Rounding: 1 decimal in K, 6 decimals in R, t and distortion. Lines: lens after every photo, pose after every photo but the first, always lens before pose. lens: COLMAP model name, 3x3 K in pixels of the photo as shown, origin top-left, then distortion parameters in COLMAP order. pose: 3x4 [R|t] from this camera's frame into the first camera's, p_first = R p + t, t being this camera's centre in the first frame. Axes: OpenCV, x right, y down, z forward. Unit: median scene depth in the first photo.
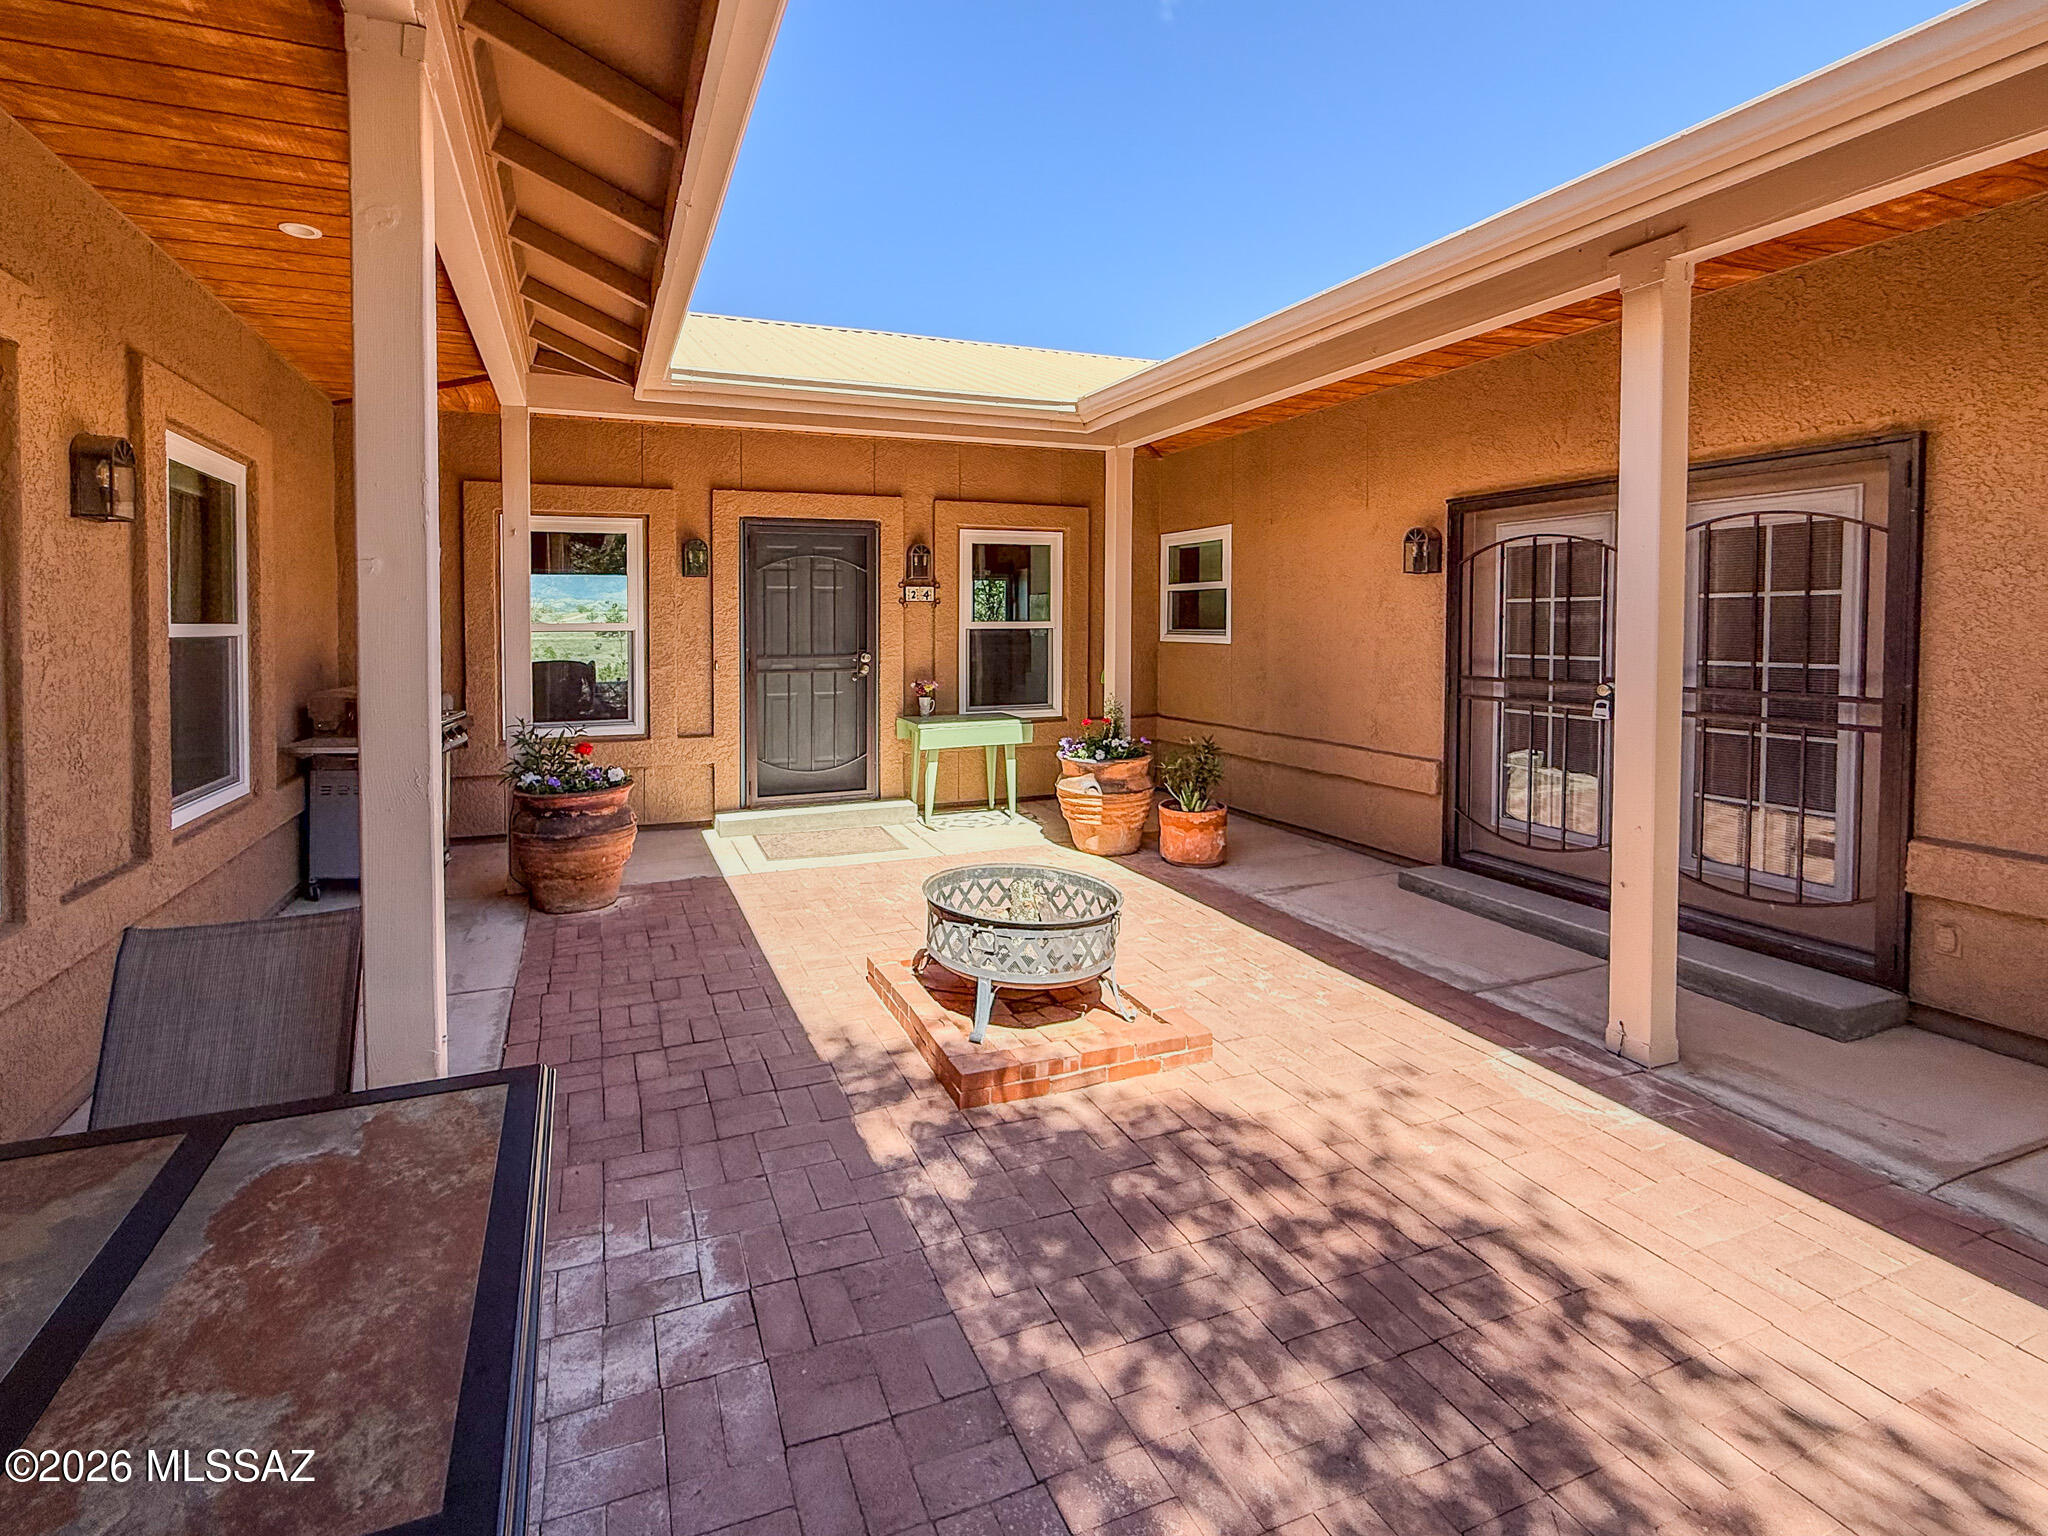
lens RADIAL K [[824.6, 0, 963.3], [0, 824.6, 671.0], [0, 0, 1]] dist [0.000528, -0.000009]
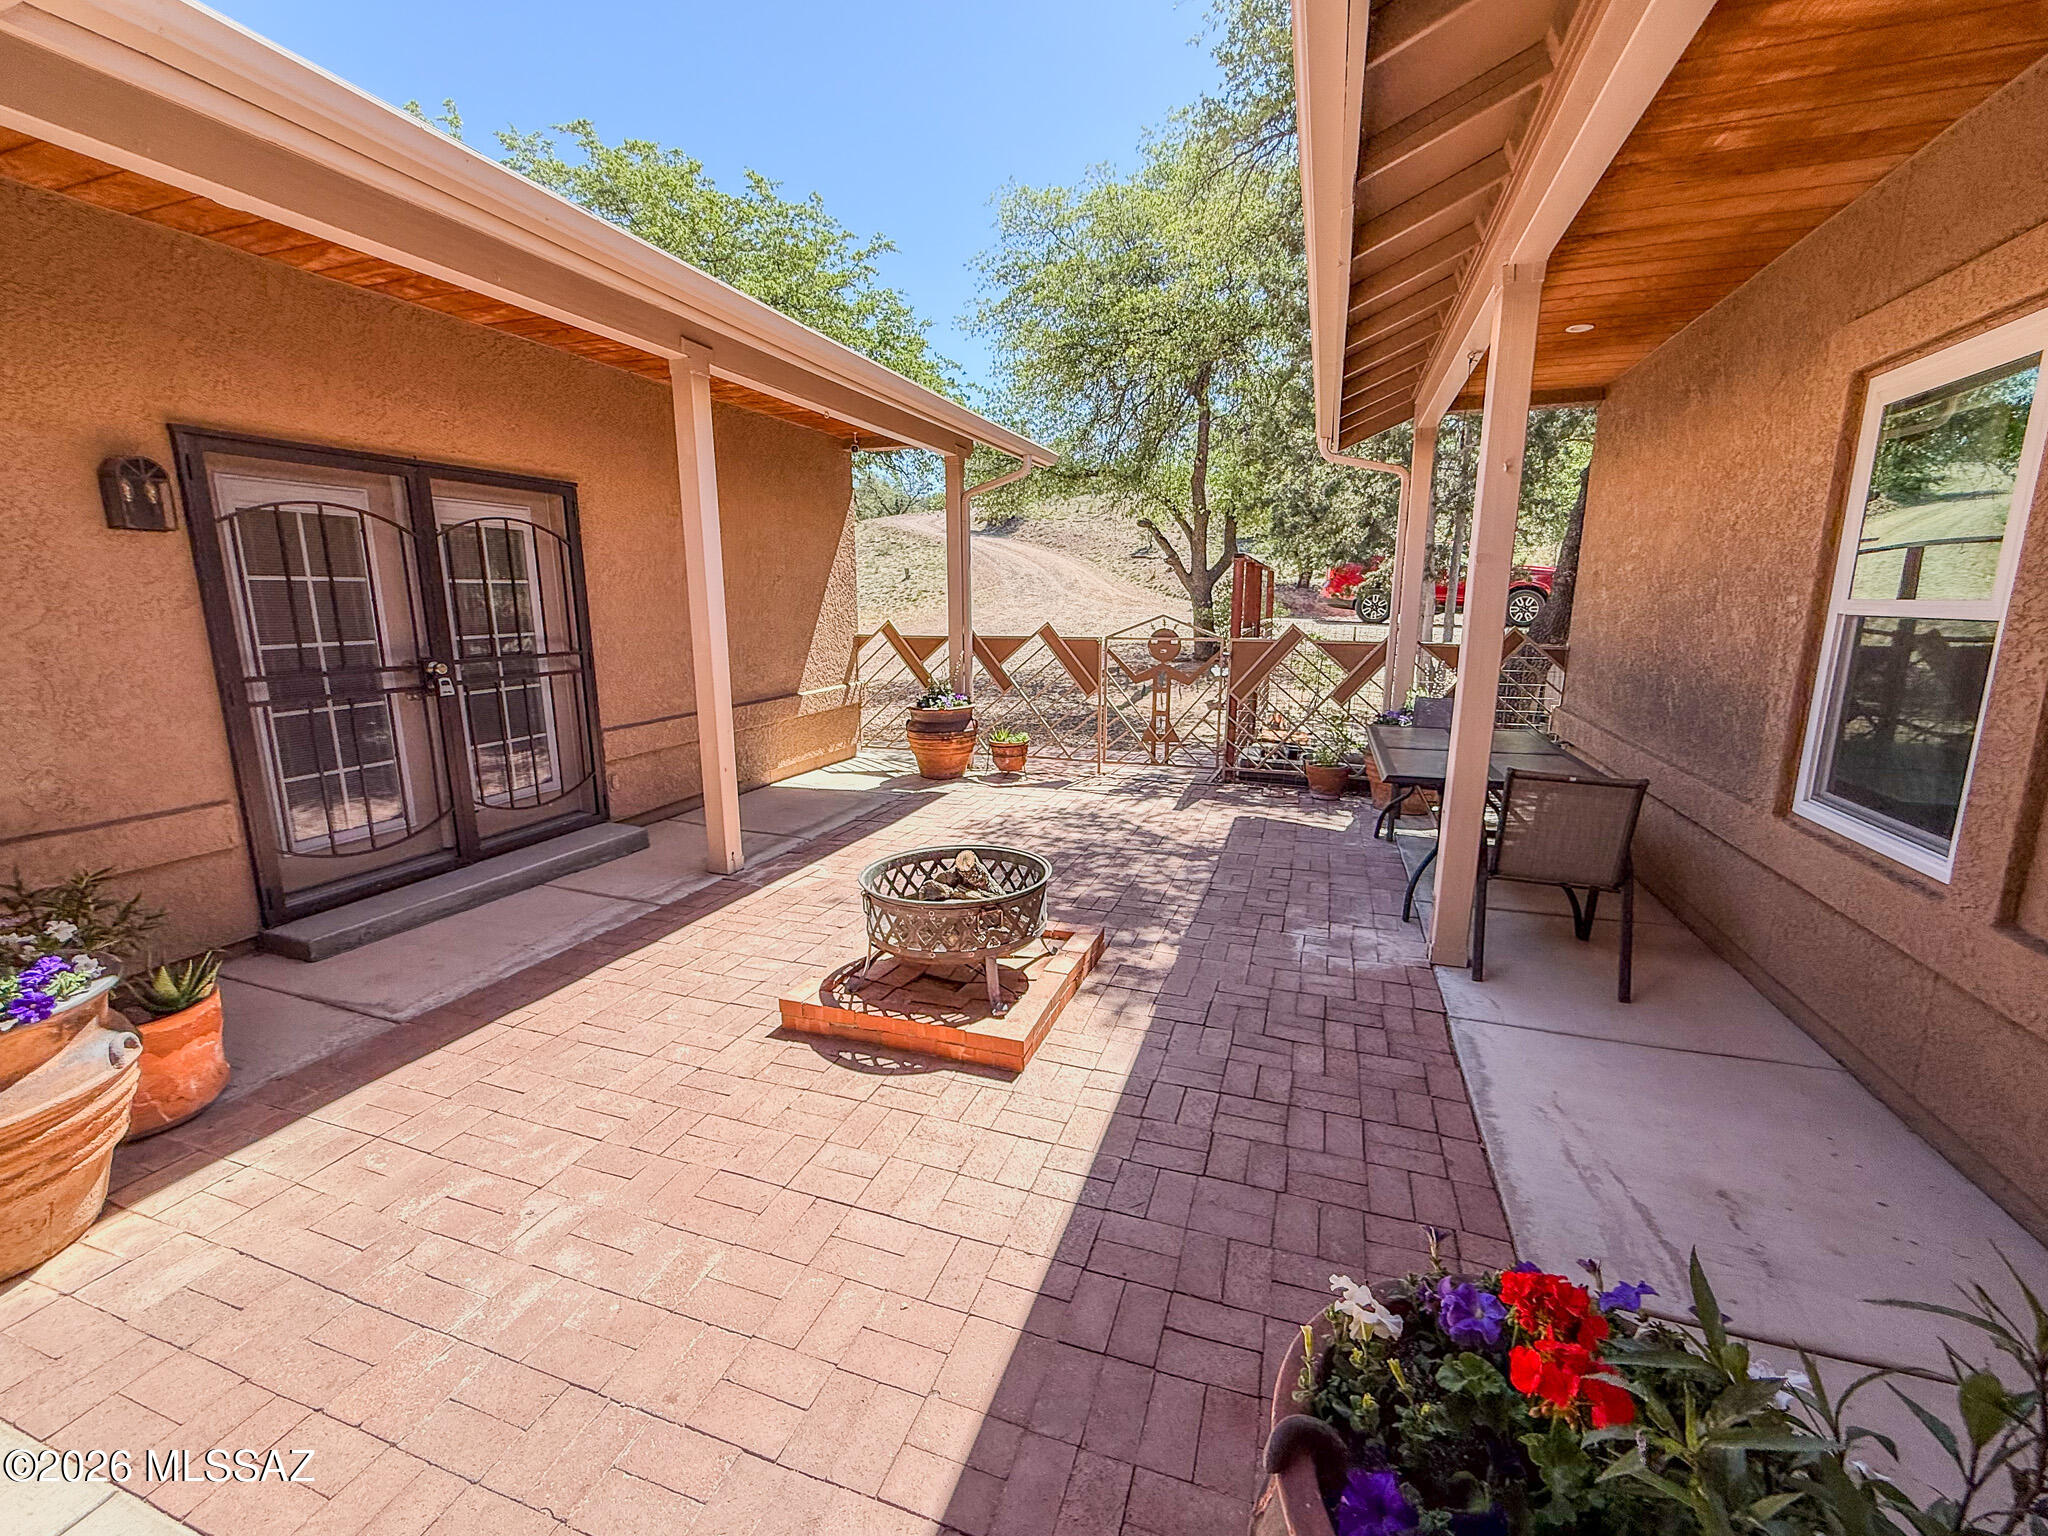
lens RADIAL K [[835.6, 0, 1024.0], [0, 835.6, 768.0], [0, 0, 1]] dist [0.001468, -0.000527]
pose [[-0.718625, -0.127028, 0.683698, -0.617474], [0.055369, 0.969601, 0.238344, -0.080373], [-0.693190, 0.209136, -0.689746, 1.483138]]
